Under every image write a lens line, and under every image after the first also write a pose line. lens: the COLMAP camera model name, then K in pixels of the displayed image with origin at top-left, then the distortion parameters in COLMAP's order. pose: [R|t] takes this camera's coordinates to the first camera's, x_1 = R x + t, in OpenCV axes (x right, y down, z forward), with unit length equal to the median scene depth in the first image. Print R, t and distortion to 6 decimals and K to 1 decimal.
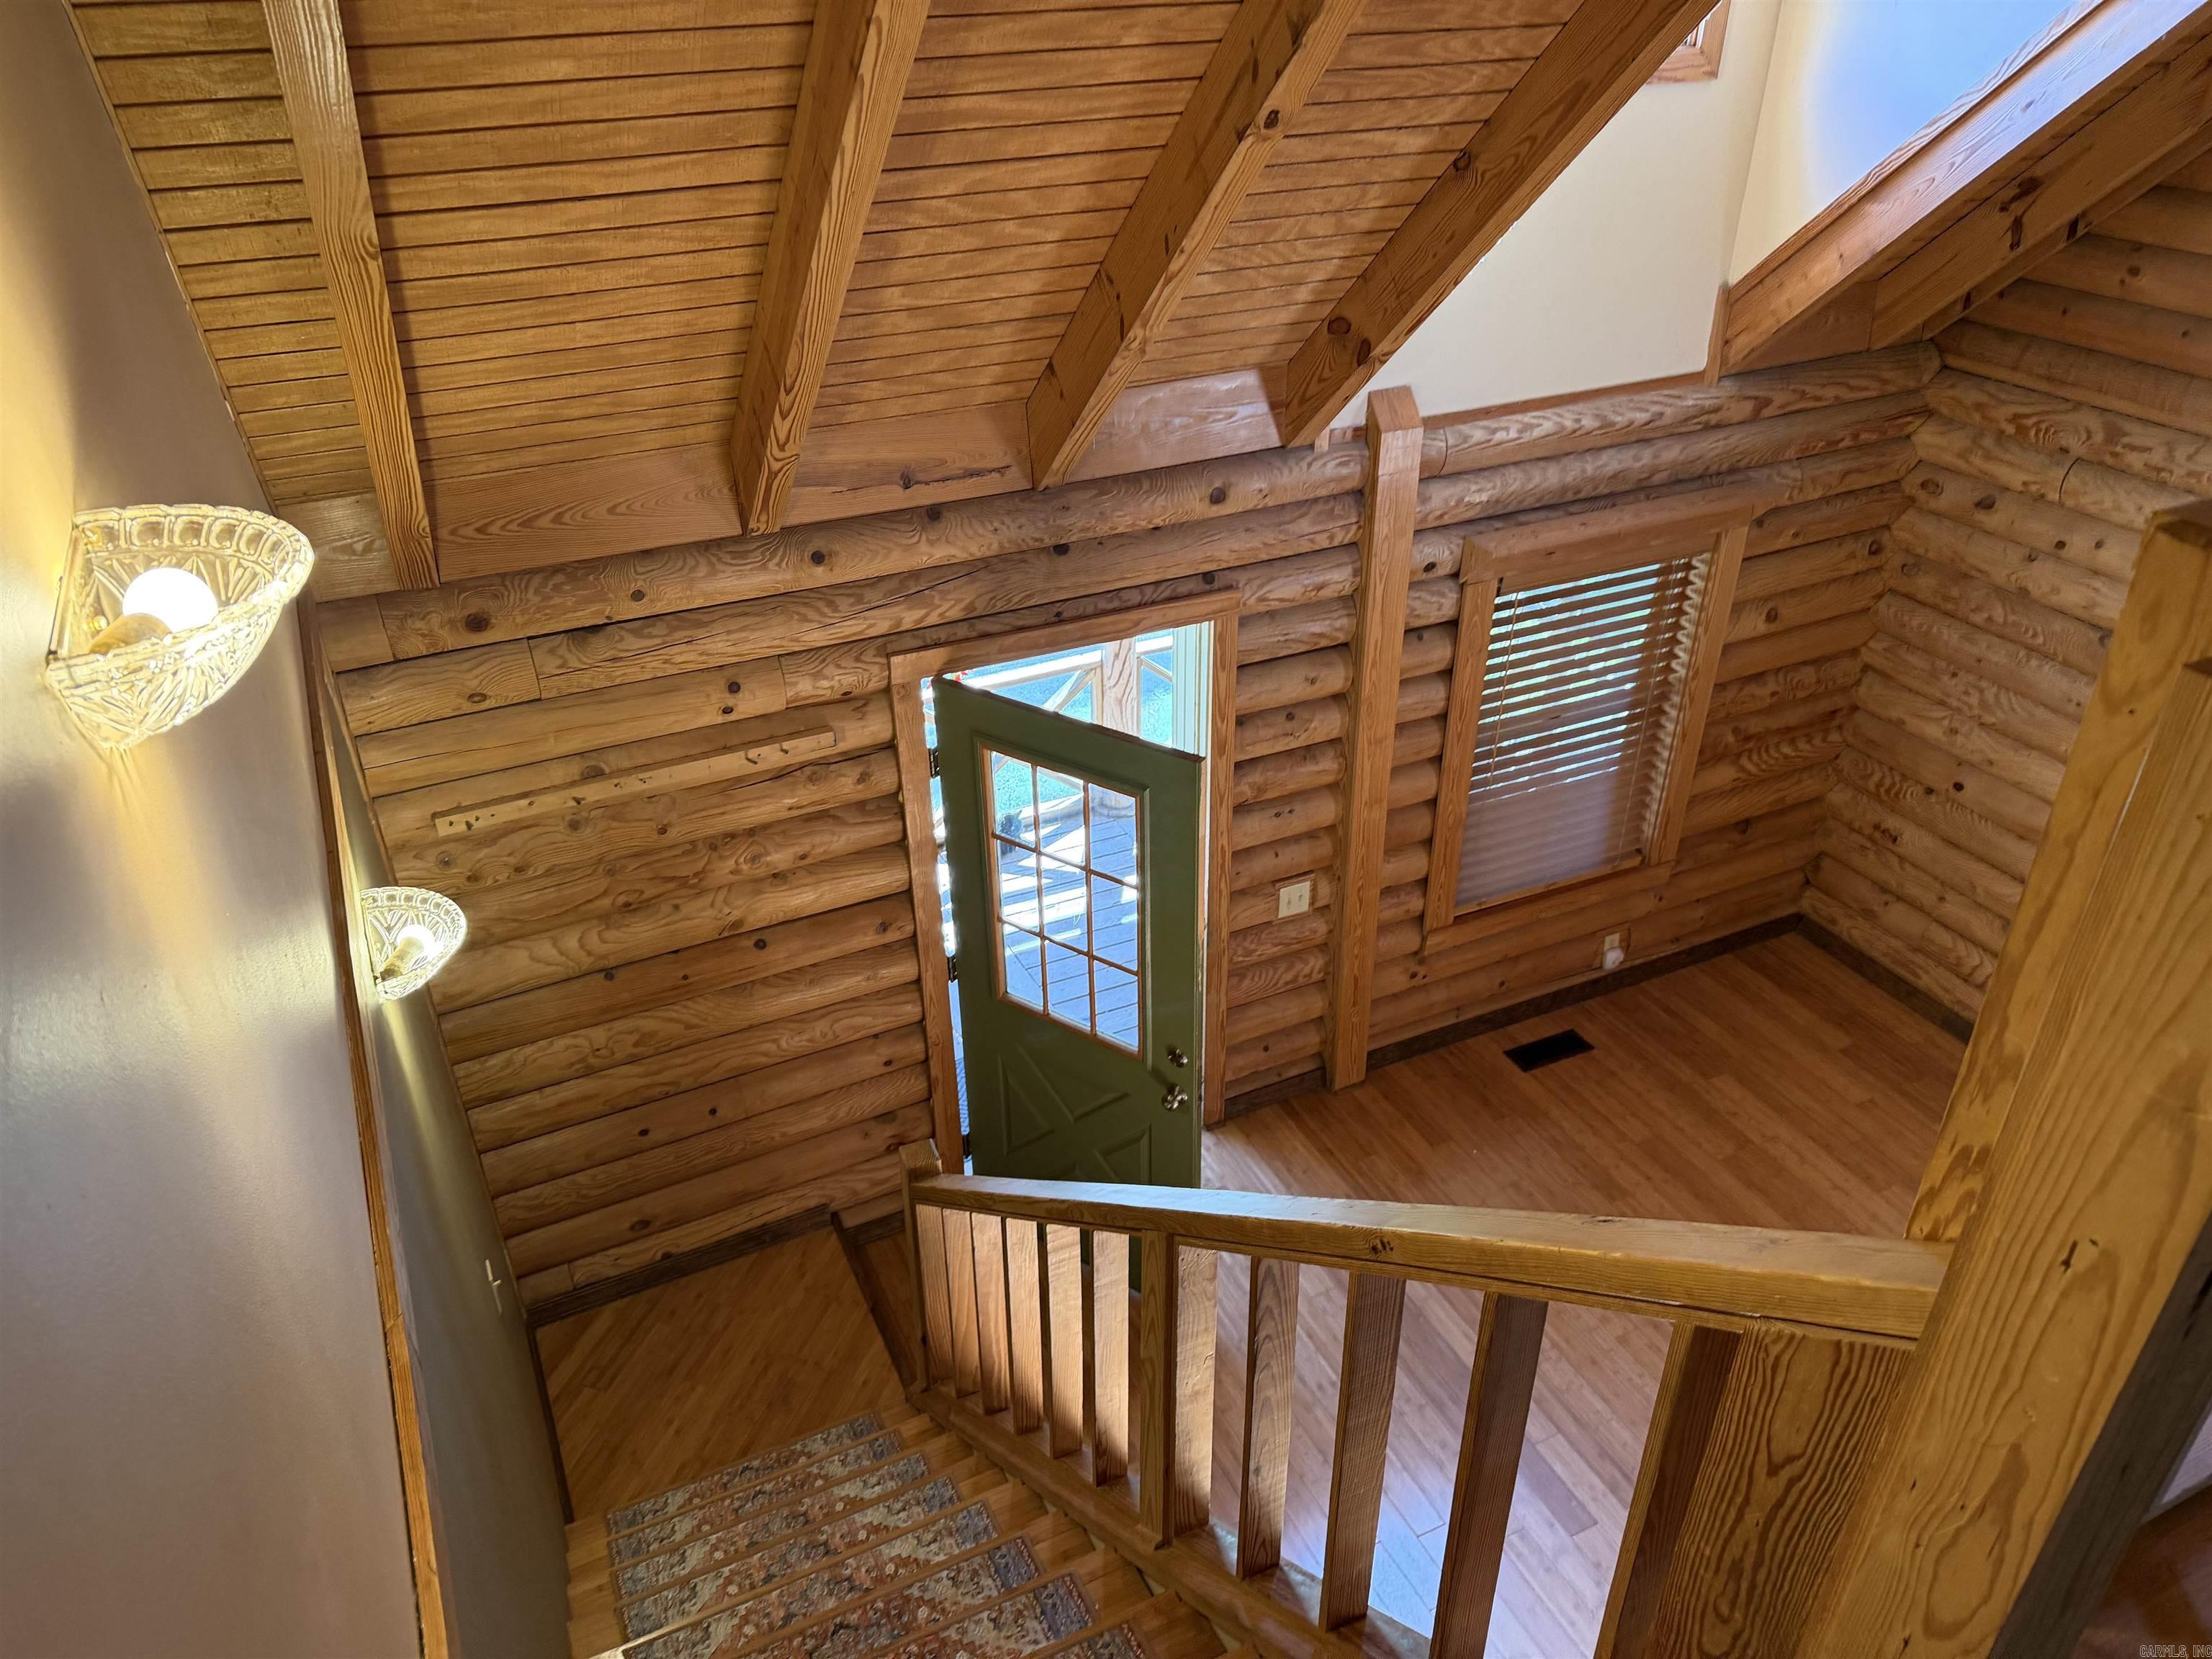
lens RADIAL K [[1592.1, 0, 1091.5], [0, 1592.1, 851.5], [0, 0, 1]] dist [0.009107, -0.007141]
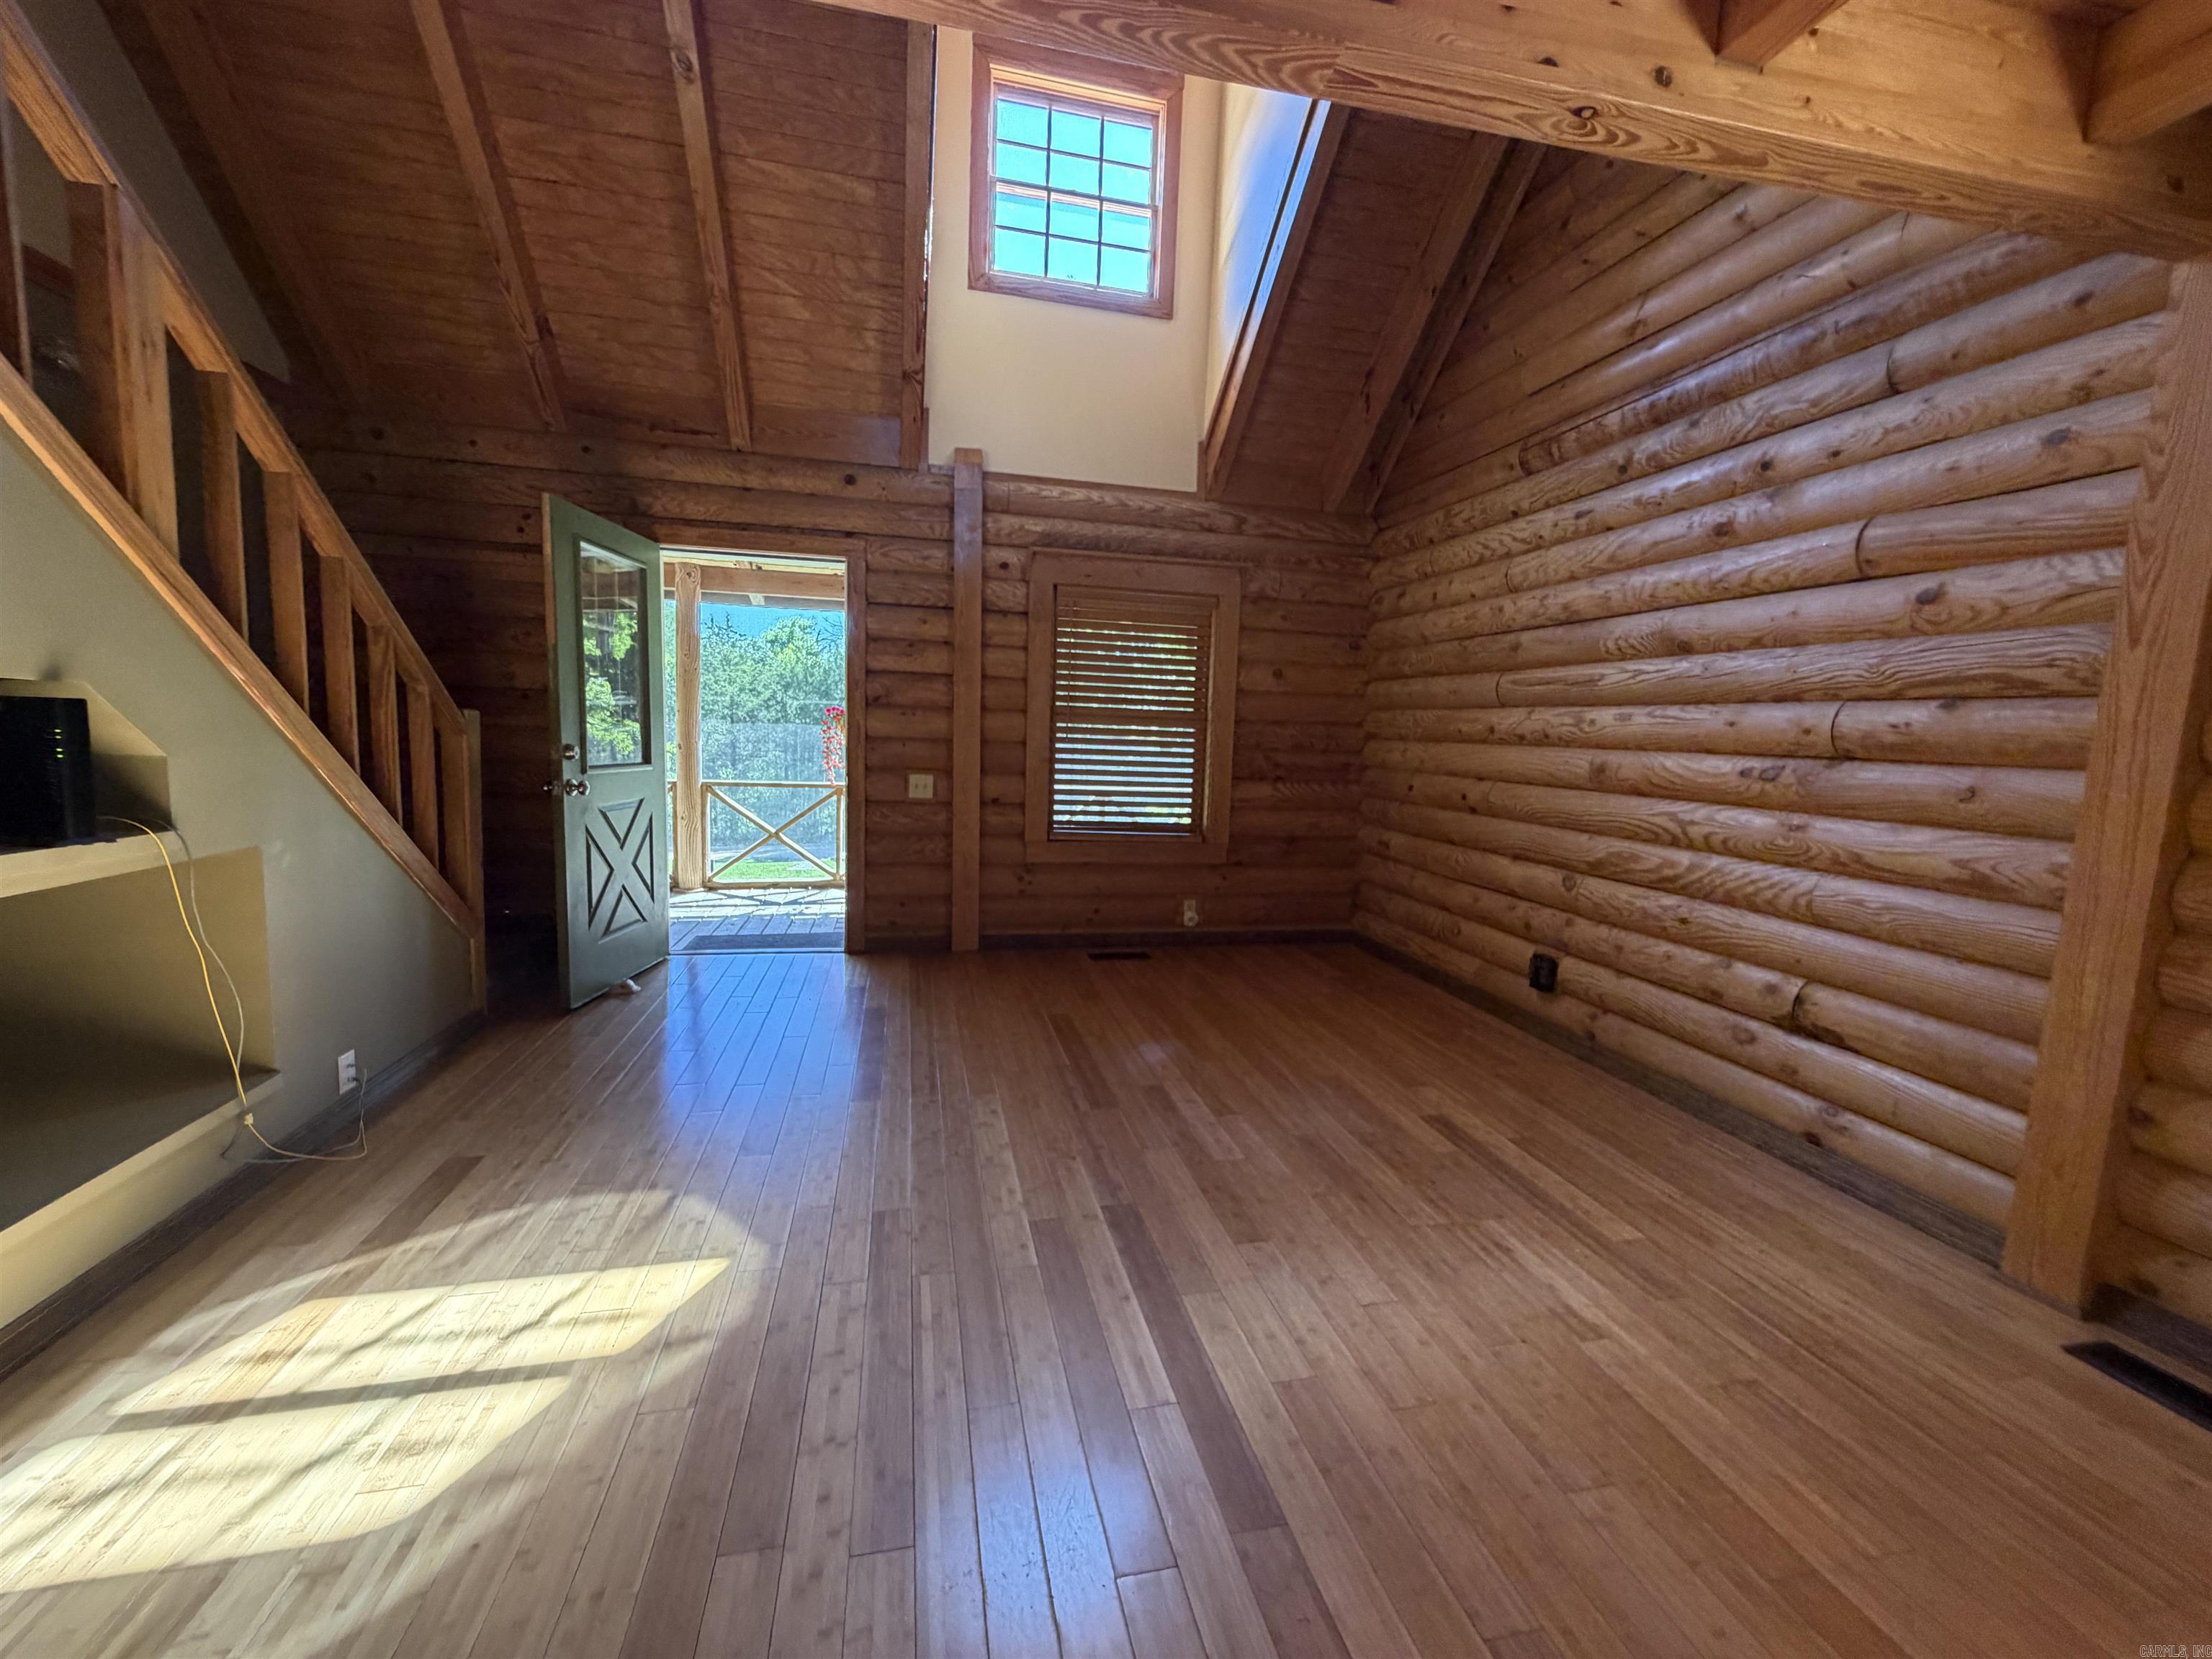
lens RADIAL K [[885.4, 0, 1105.0], [0, 885.4, 831.3], [0, 0, 1]] dist [0.000389, 0.000199]
pose [[0.974410, 0.074648, -0.212019, 0.504623], [-0.158833, 0.896093, -0.414475, 0.409600], [0.159049, 0.437544, 0.885019, 0.310460]]
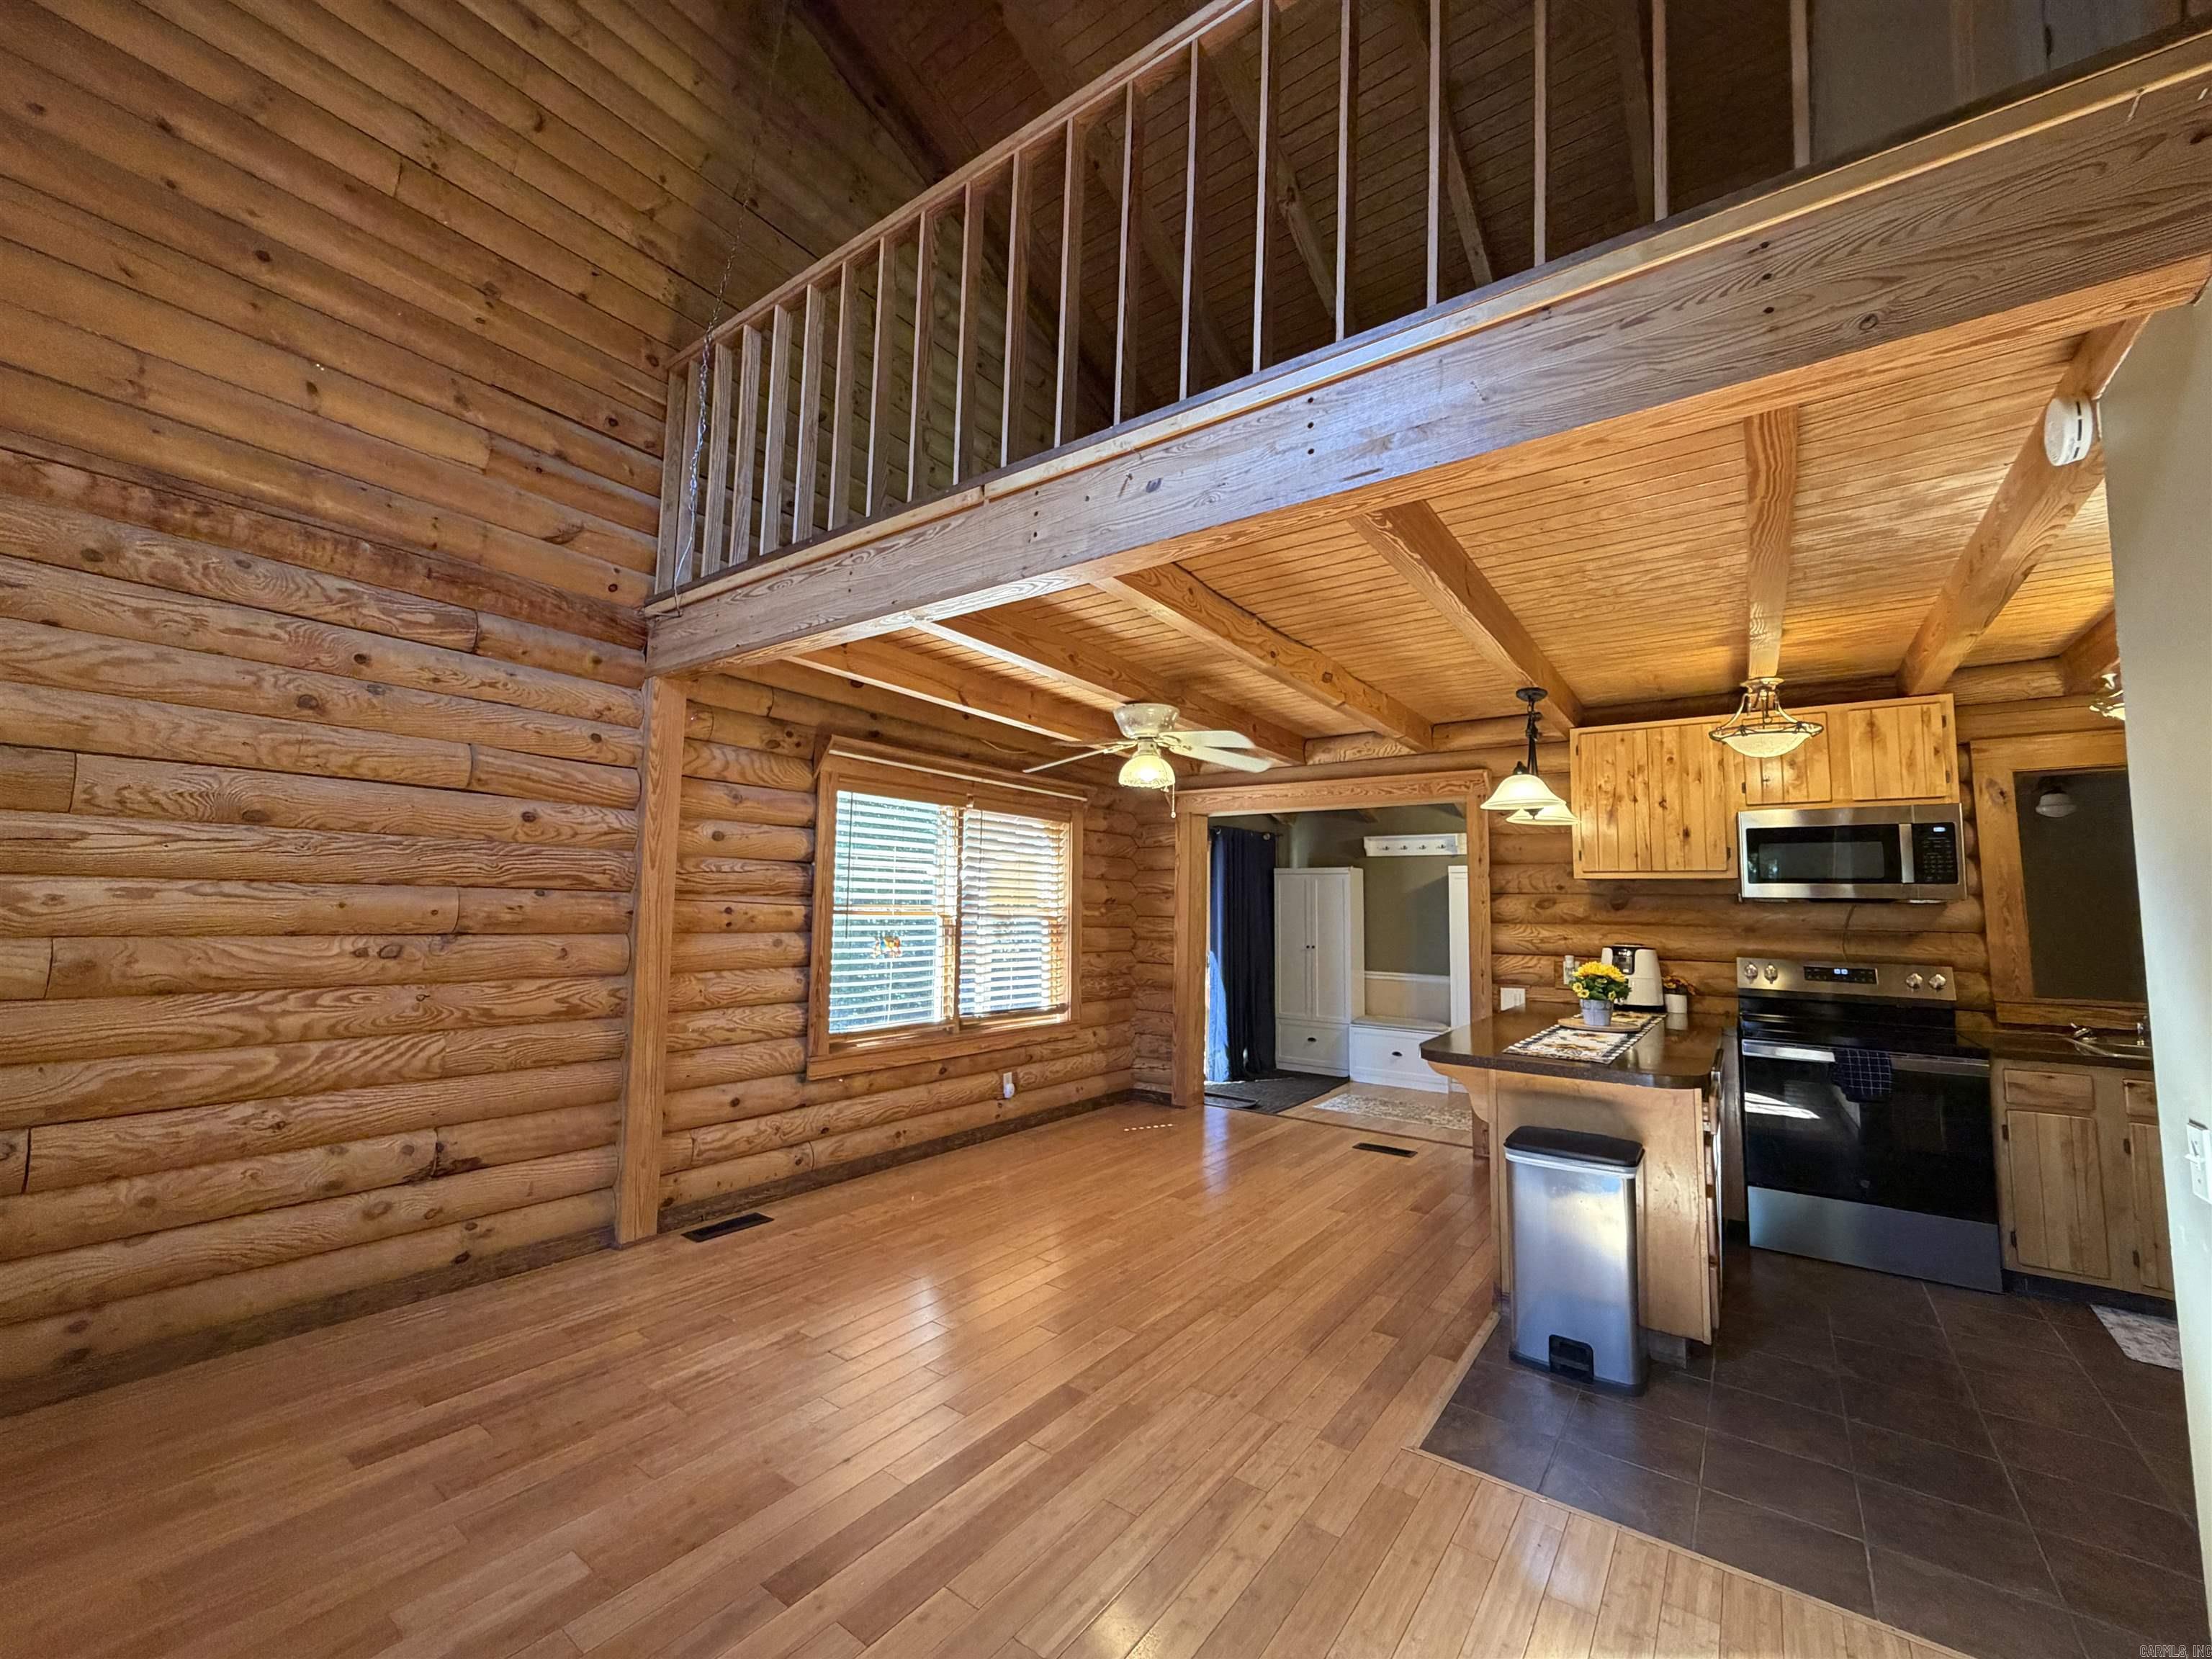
lens RADIAL K [[885.4, 0, 1102.0], [0, 885.4, 829.9], [0, 0, 1]] dist [0.000389, 0.000199]
pose [[-0.473405, 0.088510, 0.876387, 0.064597], [0.458368, 0.874371, 0.159294, 0.149656], [-0.752188, 0.477118, -0.454502, 0.700377]]
